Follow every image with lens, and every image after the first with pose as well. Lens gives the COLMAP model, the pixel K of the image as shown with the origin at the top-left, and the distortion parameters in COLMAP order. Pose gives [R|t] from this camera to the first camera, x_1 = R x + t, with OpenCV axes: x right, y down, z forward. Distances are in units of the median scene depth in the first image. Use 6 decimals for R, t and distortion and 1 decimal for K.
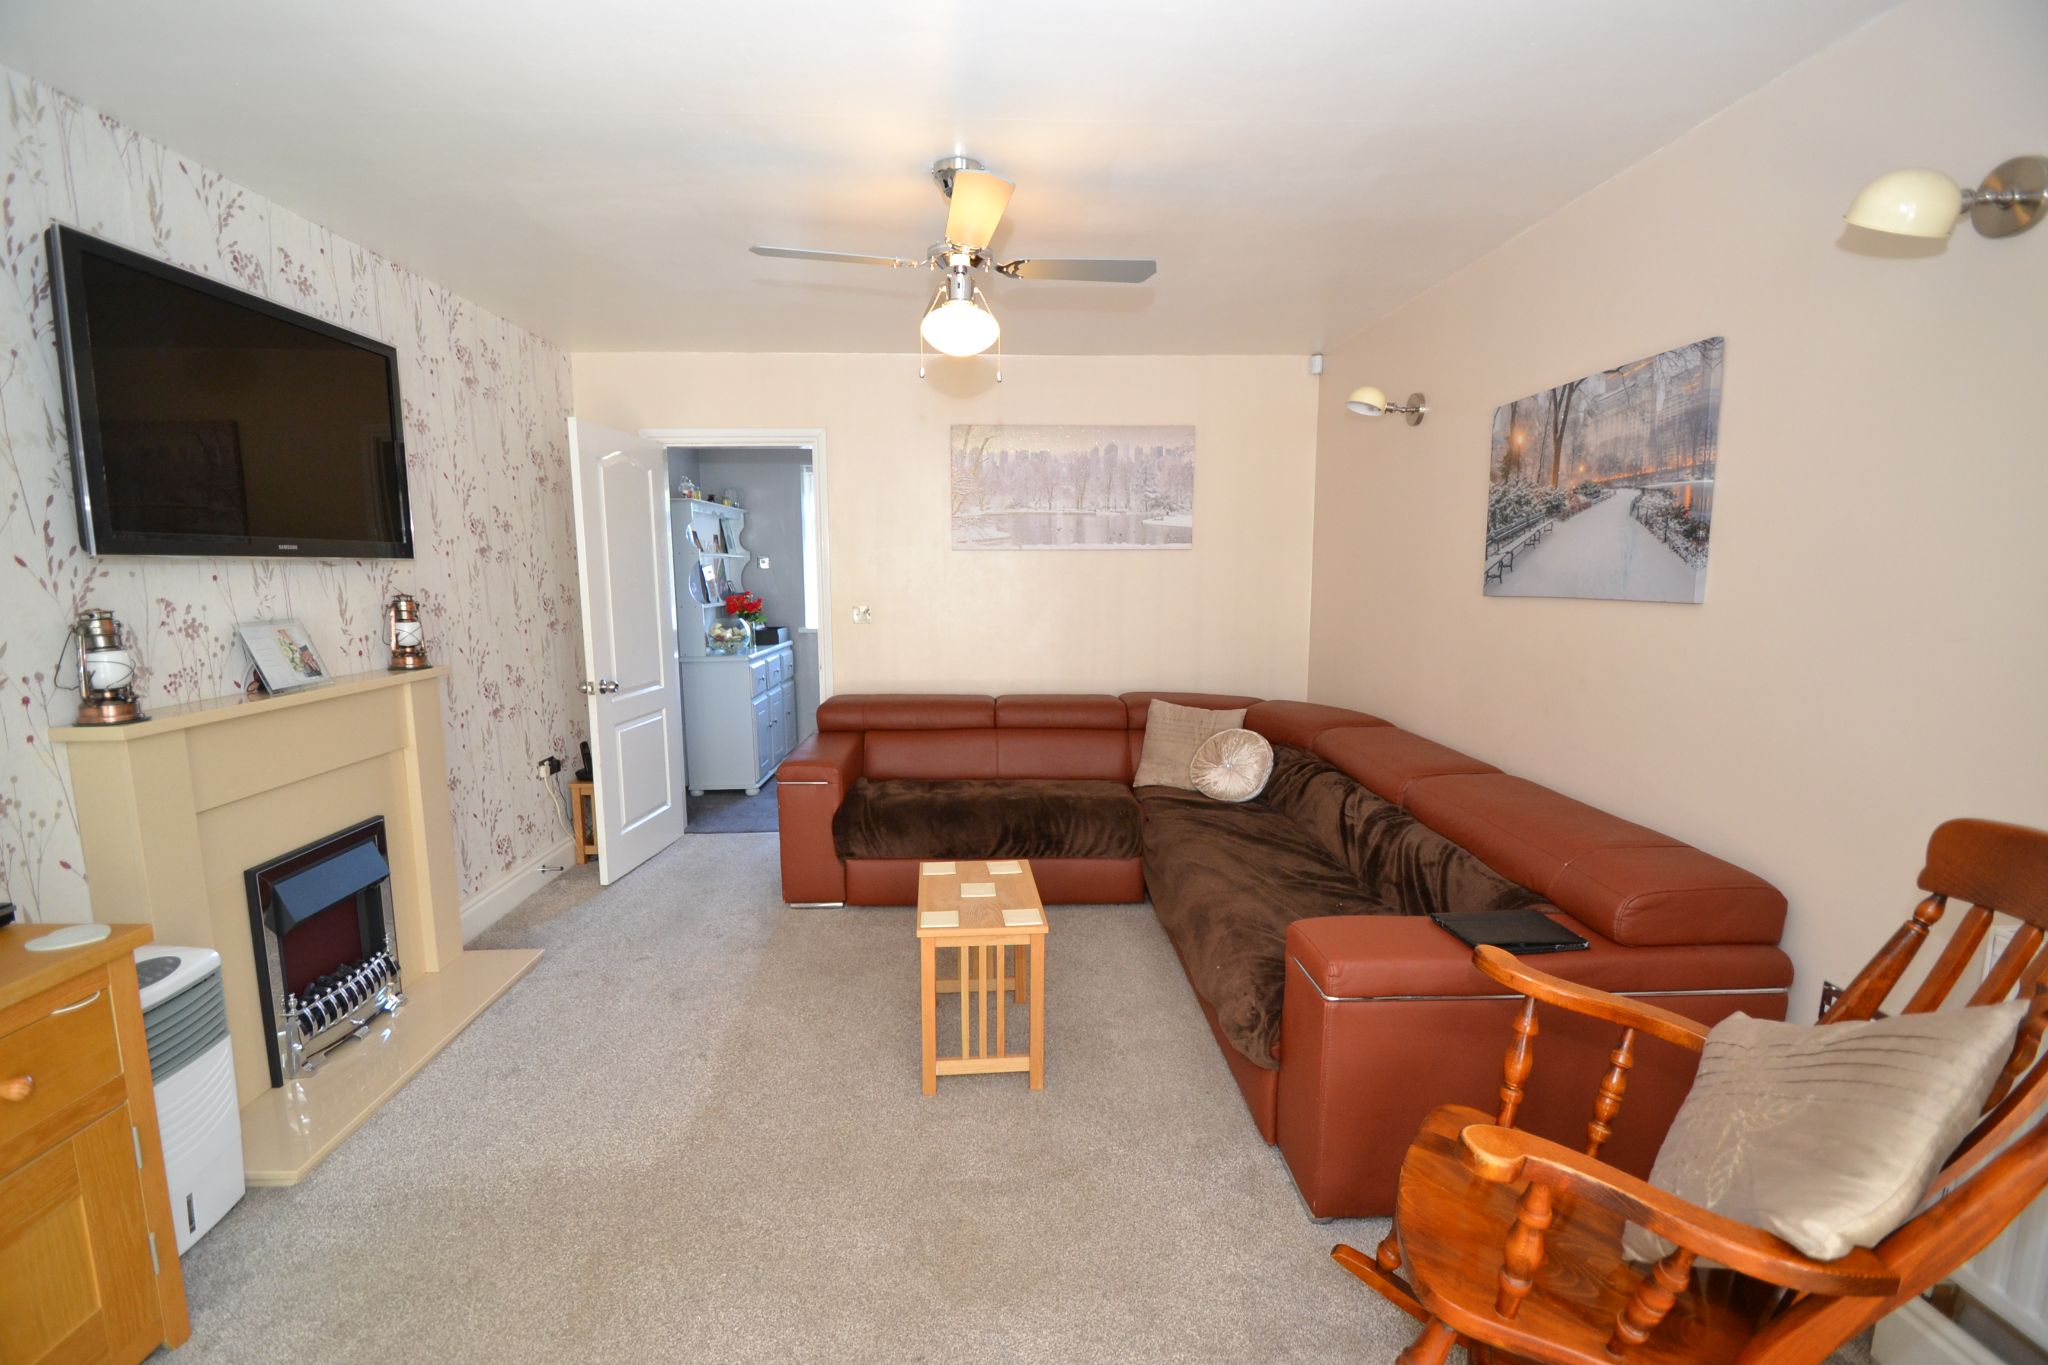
lens RADIAL K [[908.3, 0, 1019.4], [0, 908.3, 688.0], [0, 0, 1]] dist [-0.002422, -0.000230]
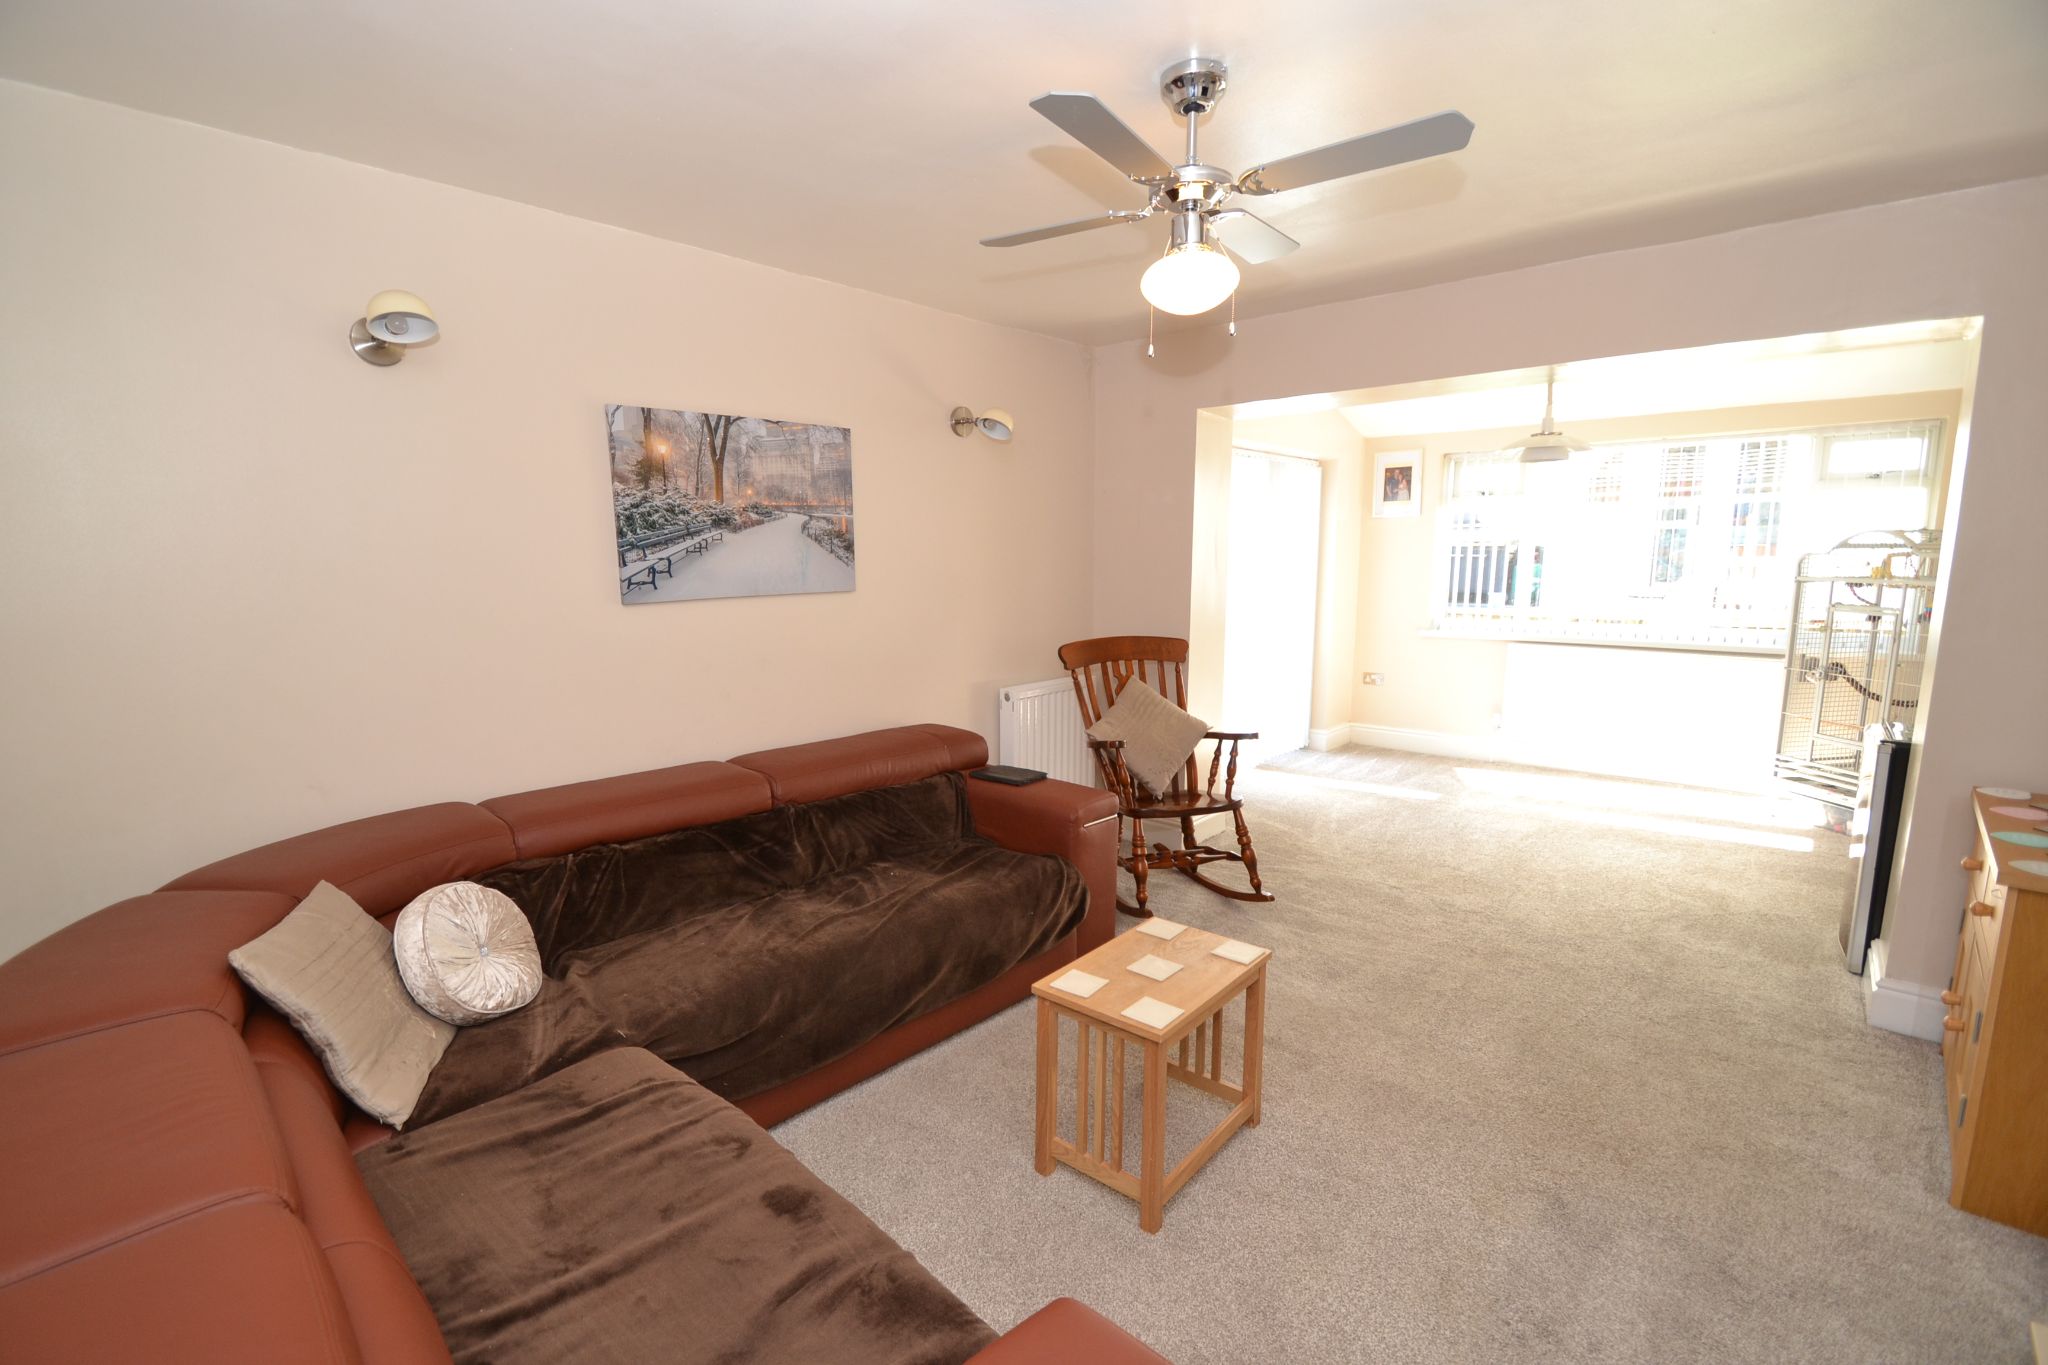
lens RADIAL K [[908.3, 0, 1015.1], [0, 908.3, 681.2], [0, 0, 1]] dist [-0.002422, -0.000230]
pose [[-0.698440, -0.096837, 0.709087, -0.518449], [0.100978, 0.967557, 0.231597, -0.234936], [-0.708509, 0.233359, -0.666002, 1.581756]]
